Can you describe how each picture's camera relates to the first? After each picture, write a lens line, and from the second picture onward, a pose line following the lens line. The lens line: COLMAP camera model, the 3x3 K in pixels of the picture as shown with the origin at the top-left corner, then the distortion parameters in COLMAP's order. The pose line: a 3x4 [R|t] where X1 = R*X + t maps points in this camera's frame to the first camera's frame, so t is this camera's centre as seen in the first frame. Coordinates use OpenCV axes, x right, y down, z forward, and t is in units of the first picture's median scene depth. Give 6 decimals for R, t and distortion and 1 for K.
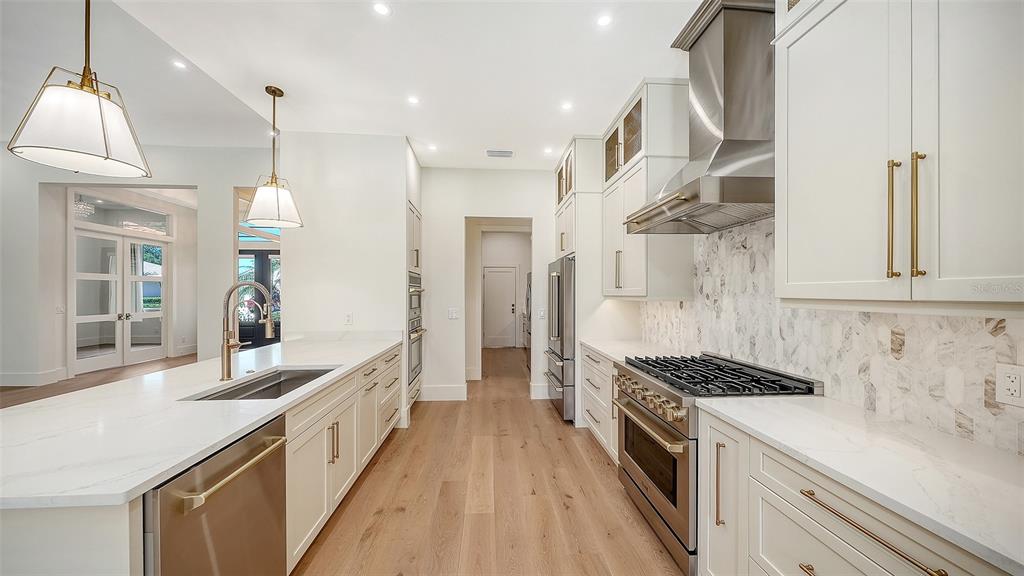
lens RADIAL K [[360.6, 0, 512.8], [0, 360.6, 297.1], [0, 0, 1]] dist [0.000751, -0.001897]
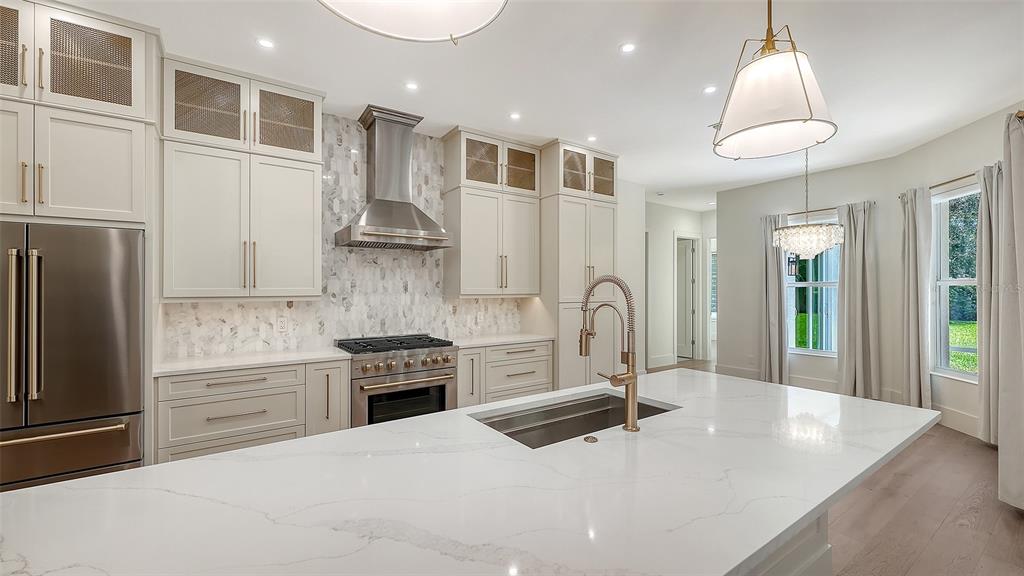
lens RADIAL K [[418.1, 0, 509.7], [0, 418.1, 292.2], [0, 0, 1]] dist [0.000923, -0.000110]
pose [[-0.509473, 0.002708, 0.860482, -1.026387], [0.015037, 0.999870, 0.005757, -0.012112], [-0.860355, 0.015872, -0.509448, 1.215033]]
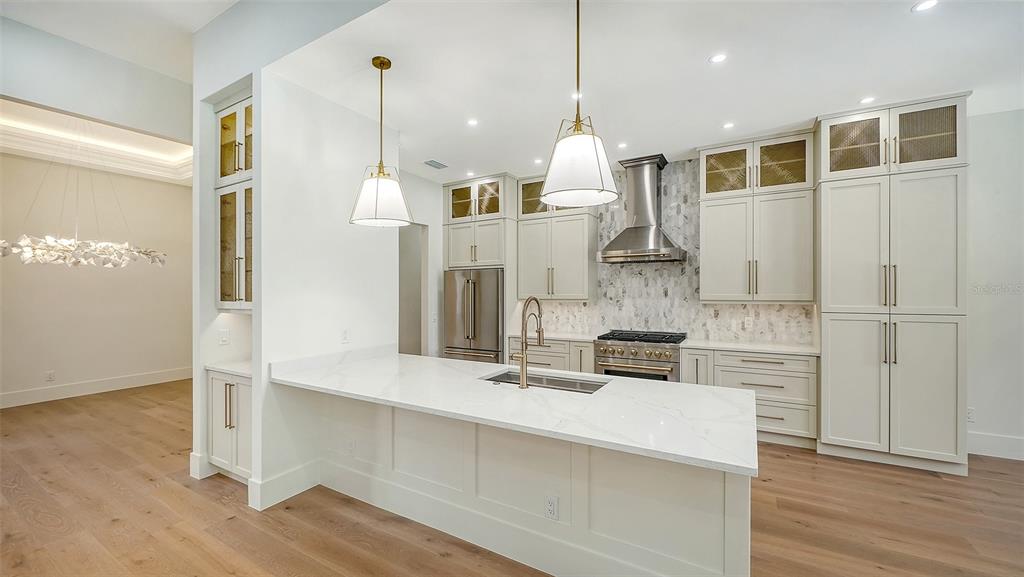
lens RADIAL K [[405.1, 0, 510.4], [0, 405.1, 287.1], [0, 0, 1]] dist [0.000595, -0.000497]
pose [[0.572746, -0.001128, 0.819732, -1.398900], [0.016890, 0.999803, -0.010425, -0.046257], [-0.819559, 0.019816, 0.572652, 0.254950]]
